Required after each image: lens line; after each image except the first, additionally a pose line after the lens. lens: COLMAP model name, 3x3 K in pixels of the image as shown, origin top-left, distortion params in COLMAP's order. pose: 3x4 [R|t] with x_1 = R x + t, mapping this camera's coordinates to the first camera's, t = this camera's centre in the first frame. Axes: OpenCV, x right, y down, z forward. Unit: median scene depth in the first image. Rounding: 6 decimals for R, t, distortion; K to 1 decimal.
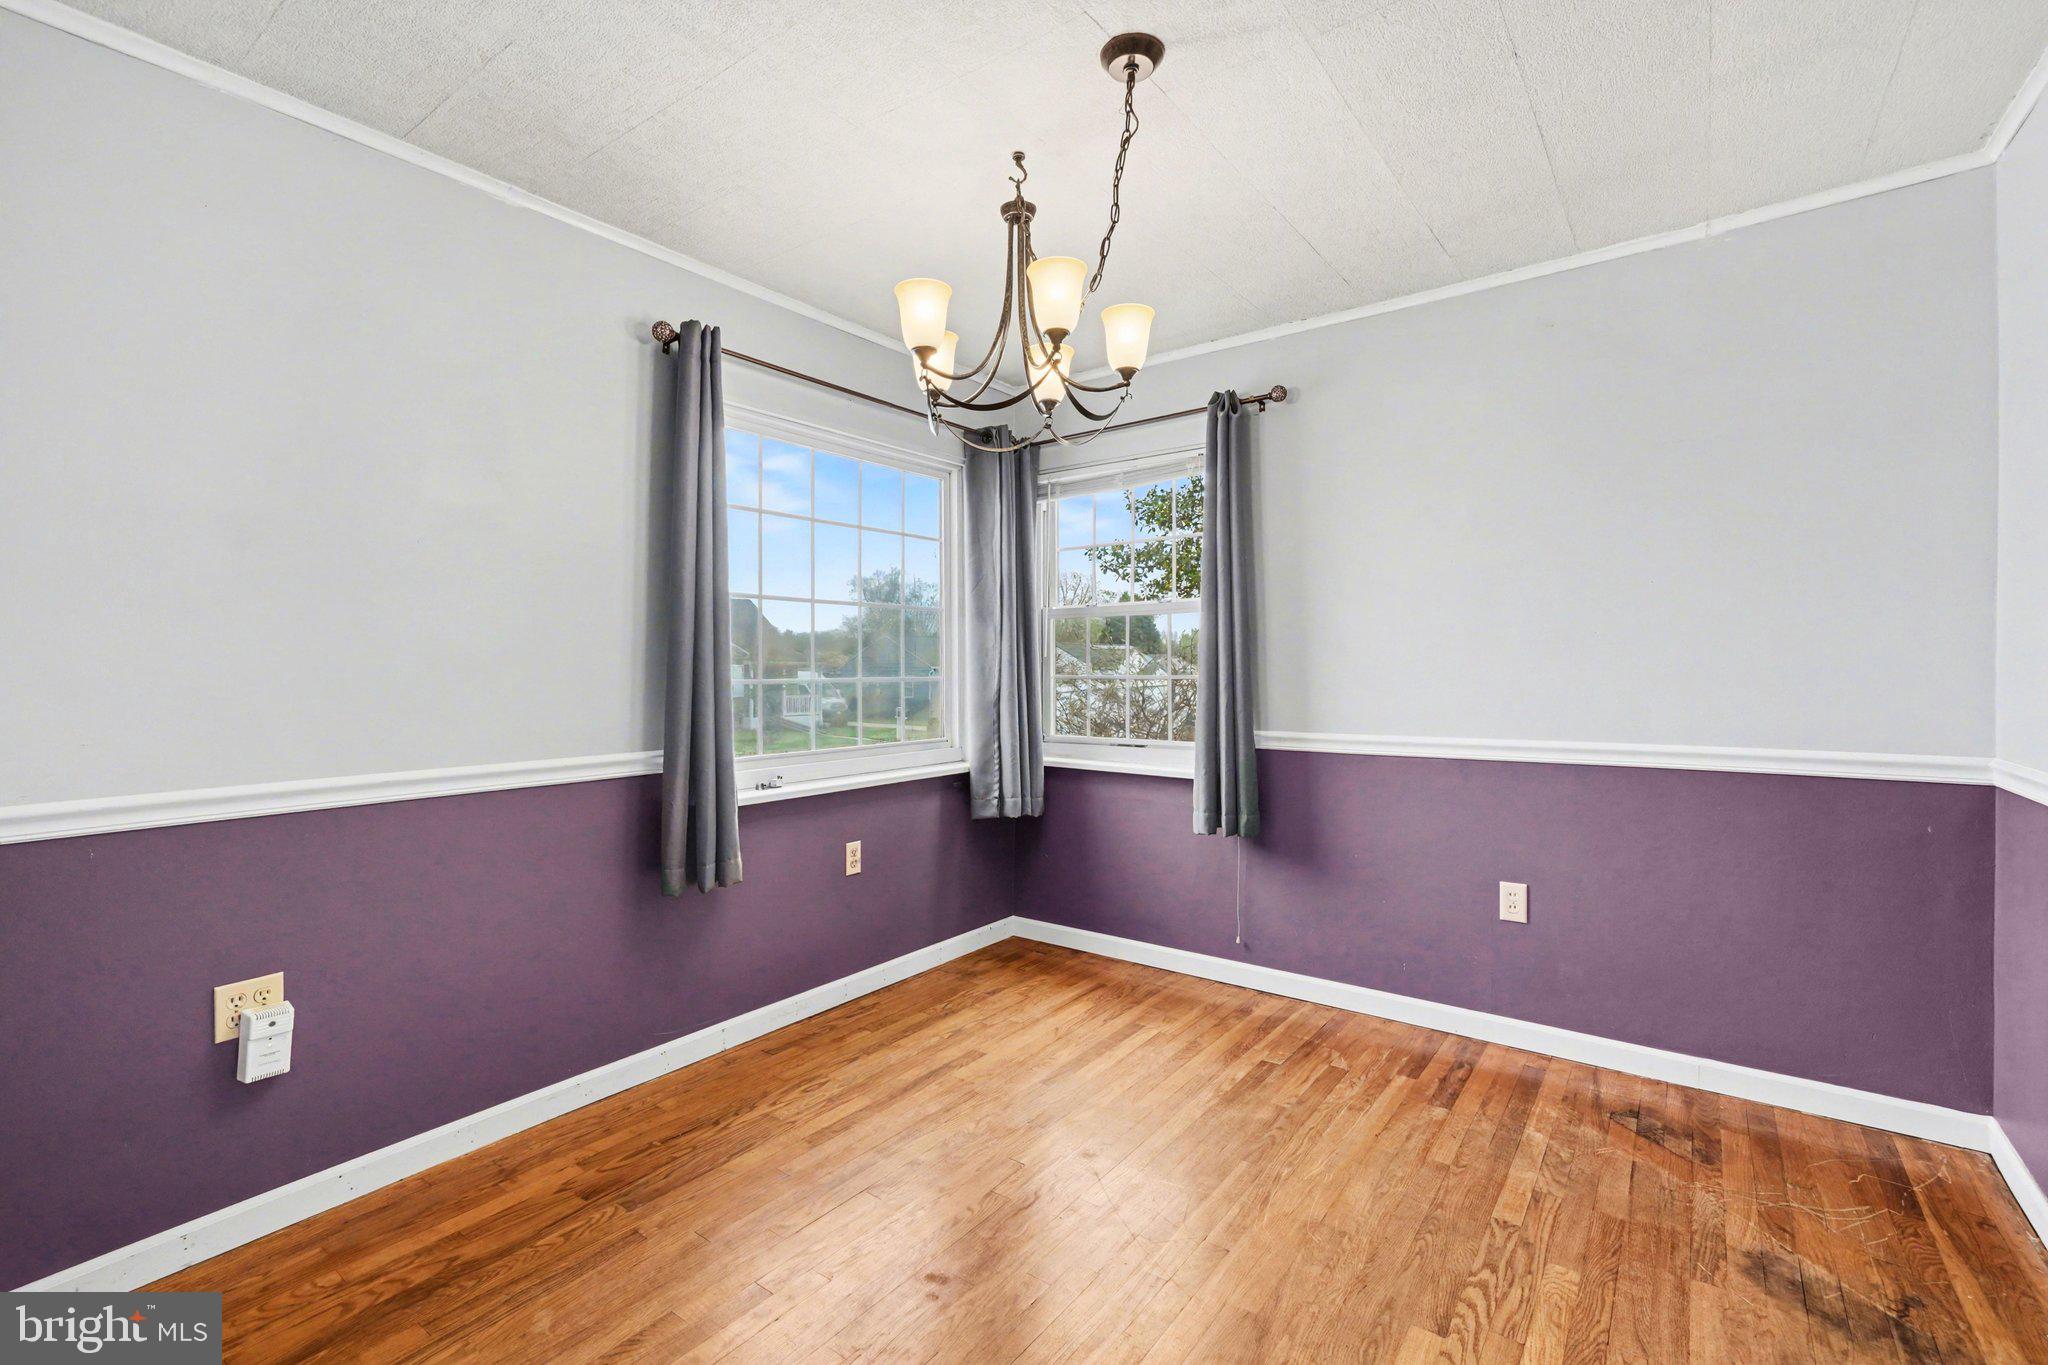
lens RADIAL K [[904.0, 0, 1019.3], [0, 904.0, 669.7], [0, 0, 1]] dist [-0.000984, -0.000100]
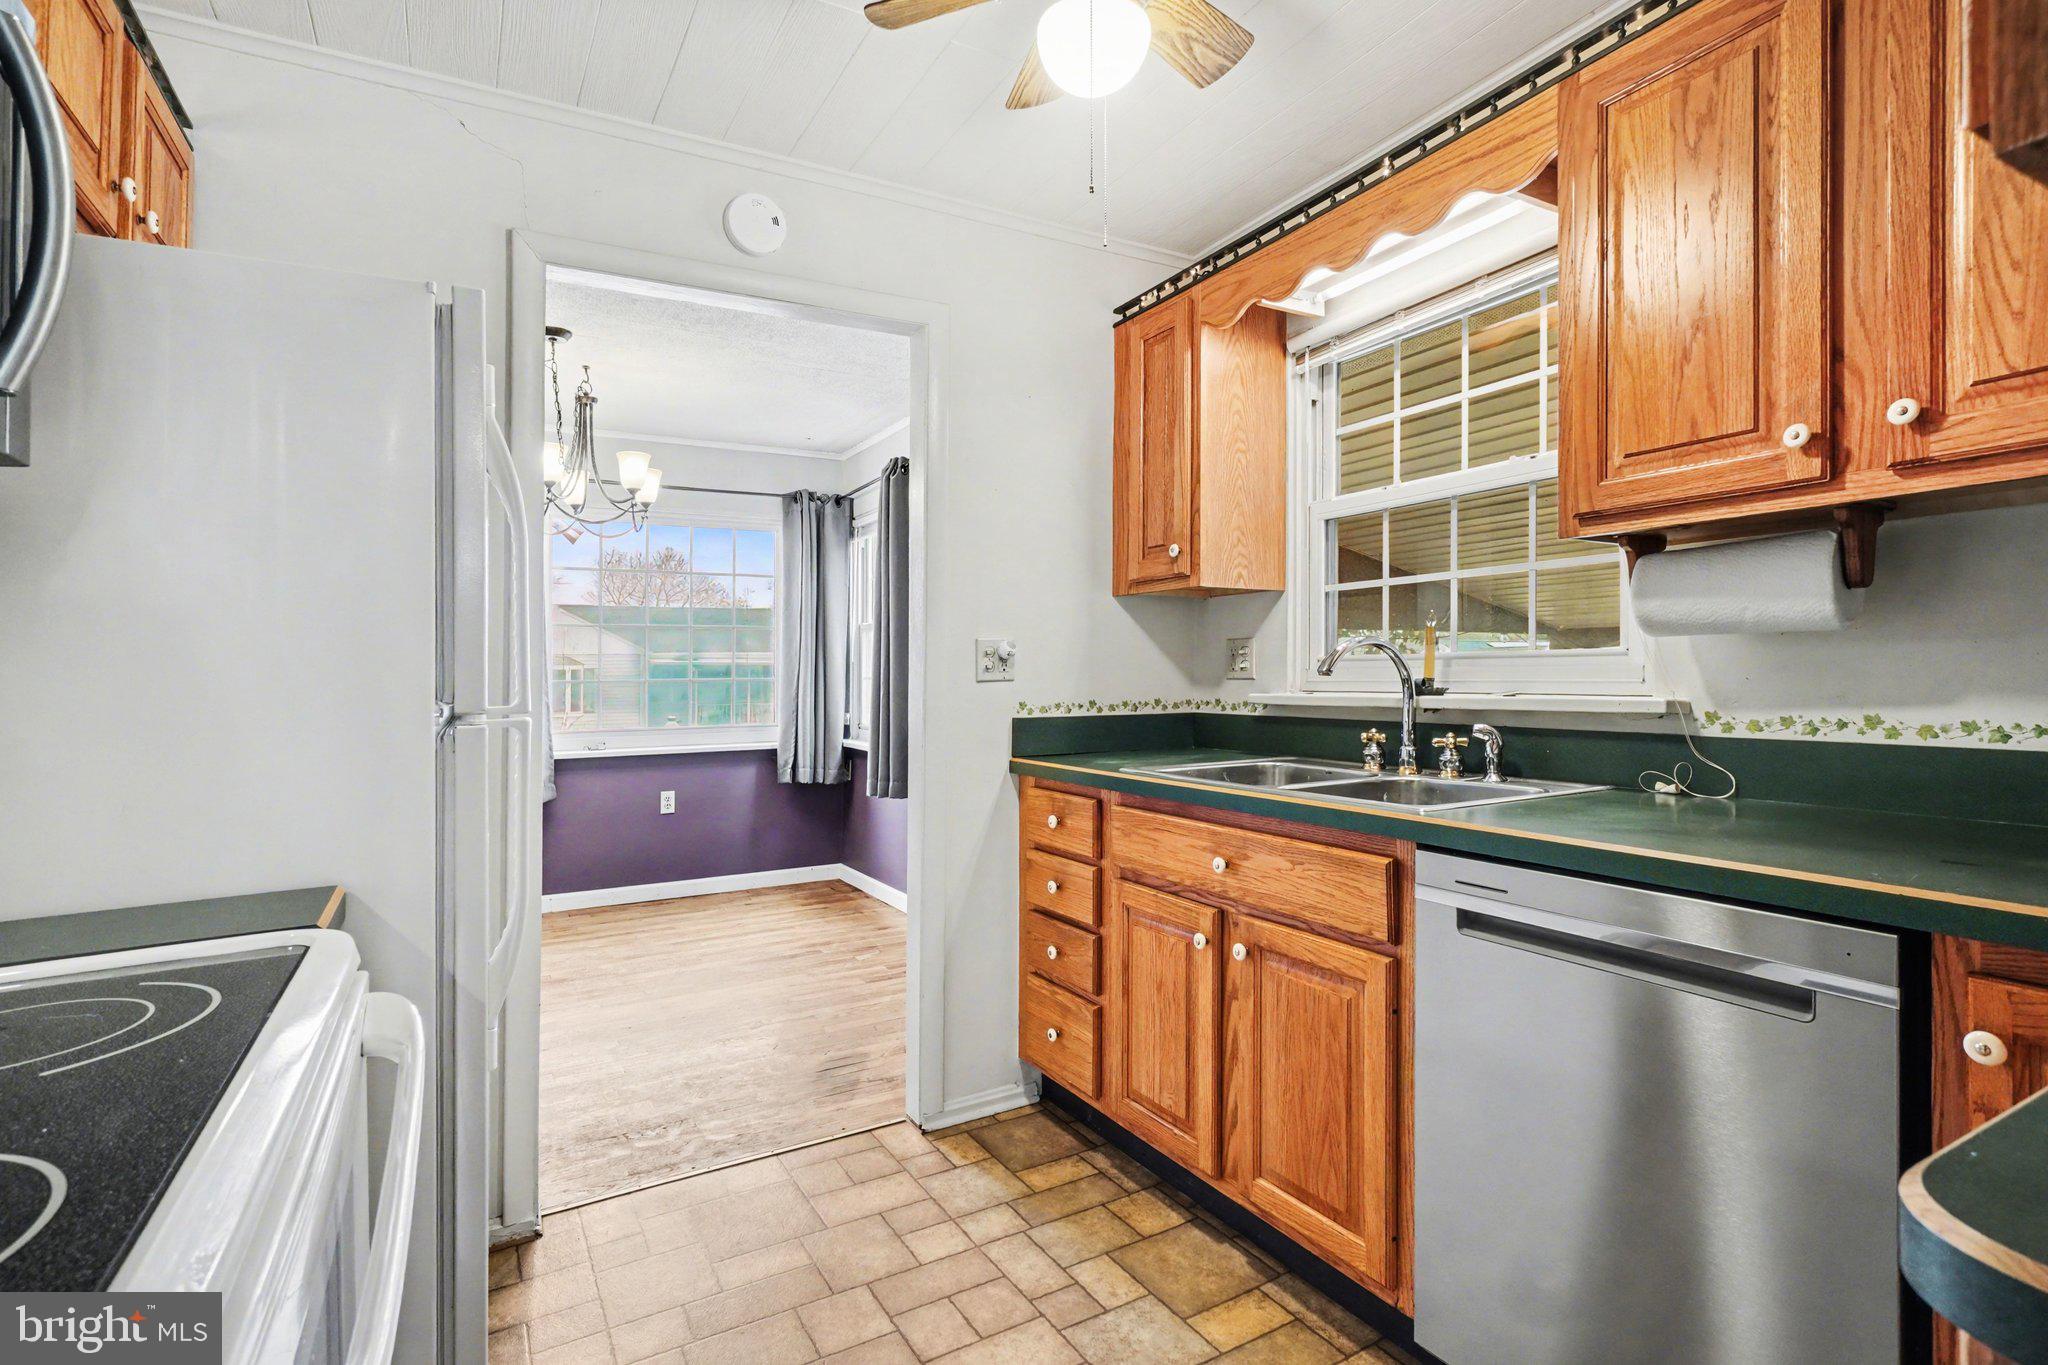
lens RADIAL K [[993.4, 0, 1029.1], [0, 993.4, 669.6], [0, 0, 1]] dist [0.000574, -0.000035]
pose [[0.920741, -0.003381, -0.390160, 0.910808], [0.000731, 0.999976, -0.006941, 0.005803], [0.390174, 0.006105, 0.920721, -0.230785]]
